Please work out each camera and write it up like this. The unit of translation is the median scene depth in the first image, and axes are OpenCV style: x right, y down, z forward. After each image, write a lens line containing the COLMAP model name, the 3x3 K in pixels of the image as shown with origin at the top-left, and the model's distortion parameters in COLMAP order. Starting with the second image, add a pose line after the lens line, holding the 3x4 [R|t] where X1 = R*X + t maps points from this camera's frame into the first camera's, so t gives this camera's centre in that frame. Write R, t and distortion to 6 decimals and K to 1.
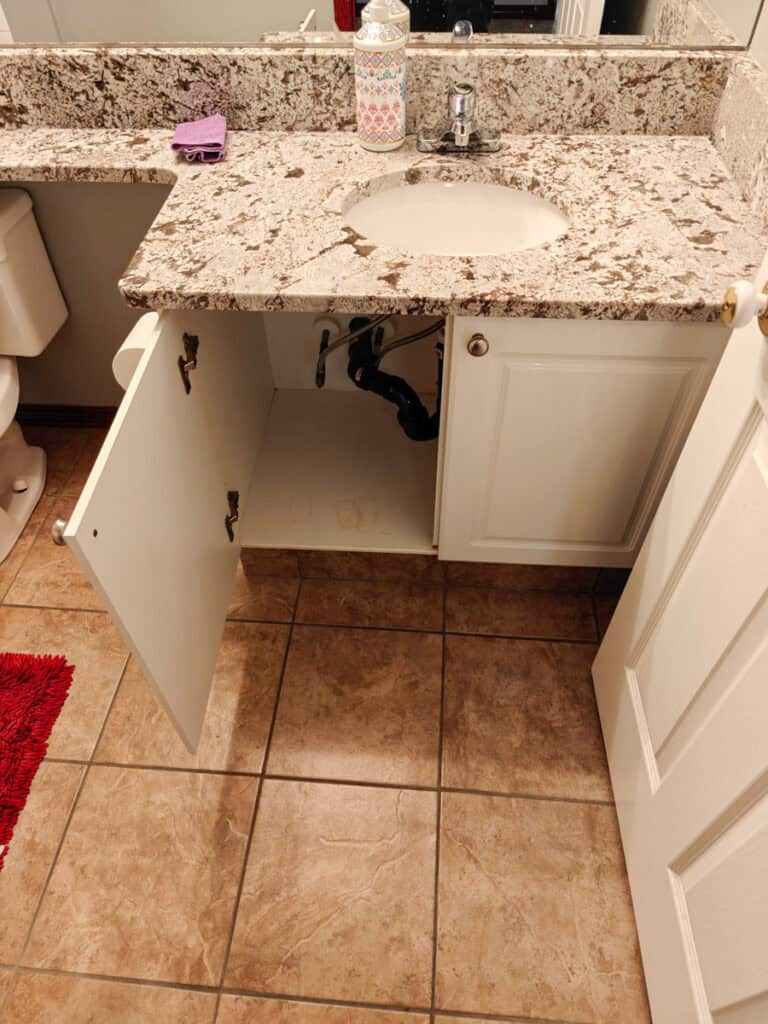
lens RADIAL K [[696.1, 0, 388.2], [0, 696.1, 510.2], [0, 0, 1]] dist [0.037137, -0.042518]
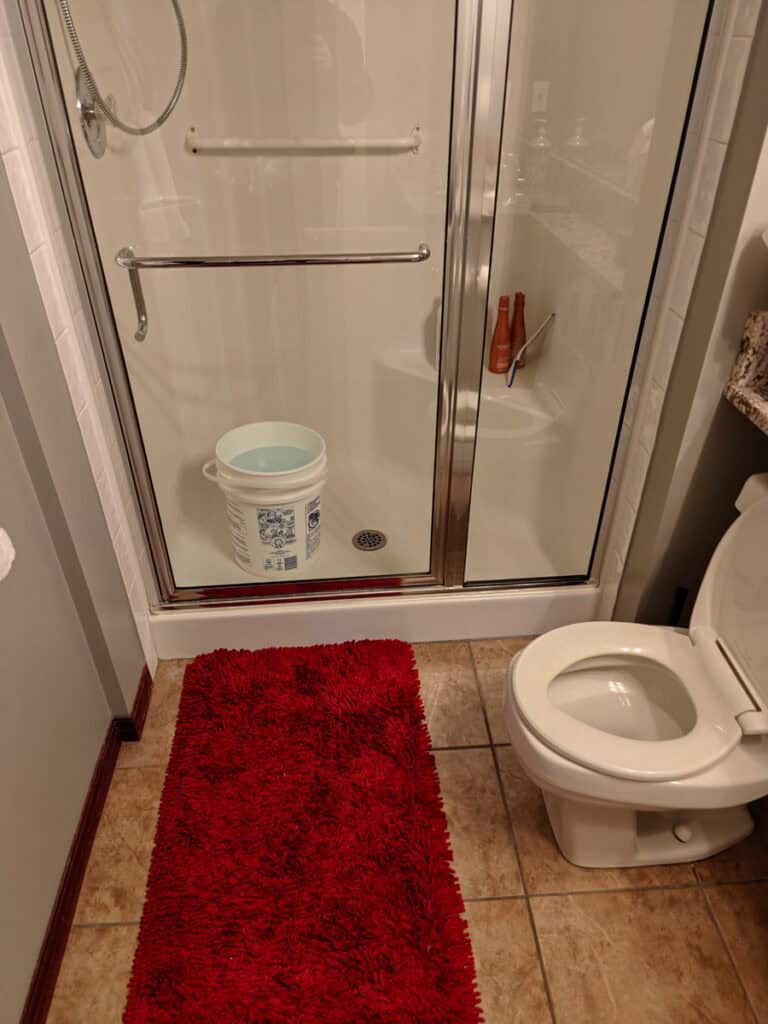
lens RADIAL K [[696.1, 0, 387.0], [0, 696.1, 517.5], [0, 0, 1]] dist [0.037137, -0.042518]
pose [[0.143146, 0.590087, -0.794548, -0.221006], [-0.744042, 0.593547, 0.306763, -0.320078], [0.652618, 0.547265, 0.524014, 0.258173]]
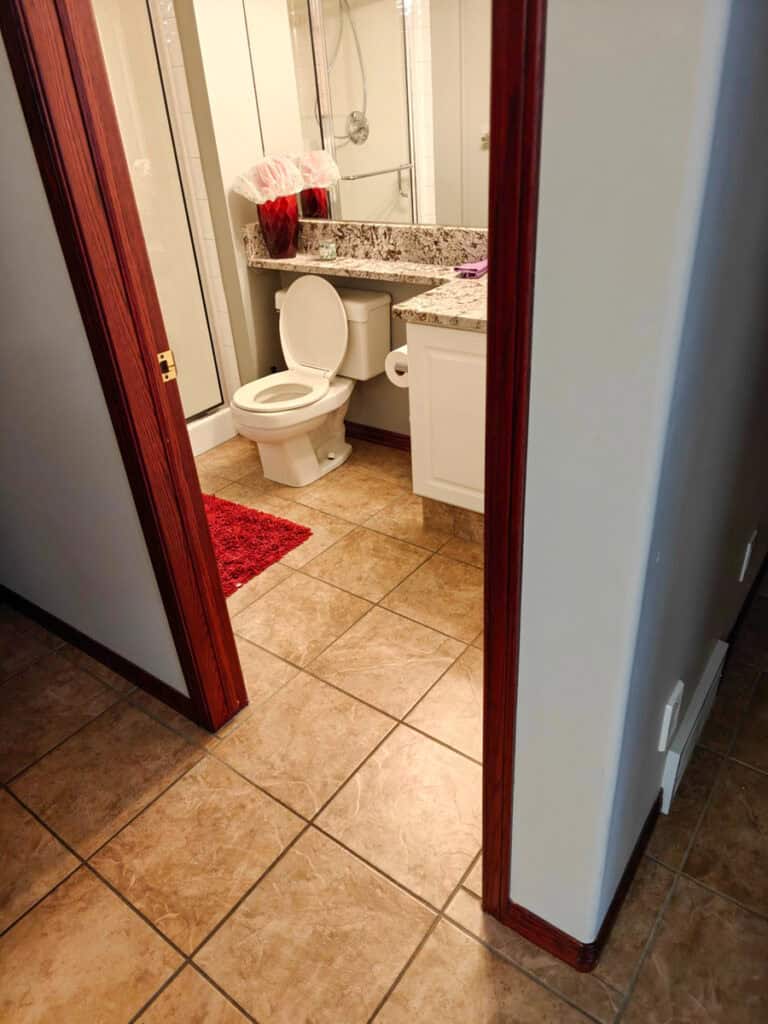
lens RADIAL K [[696.1, 0, 383.5], [0, 696.1, 509.8], [0, 0, 1]] dist [0.037137, -0.042518]
pose [[0.842239, 0.237561, -0.483941, 0.590978], [-0.370998, 0.906713, -0.200581, 0.520180], [0.391145, 0.348478, 0.851803, -0.469805]]
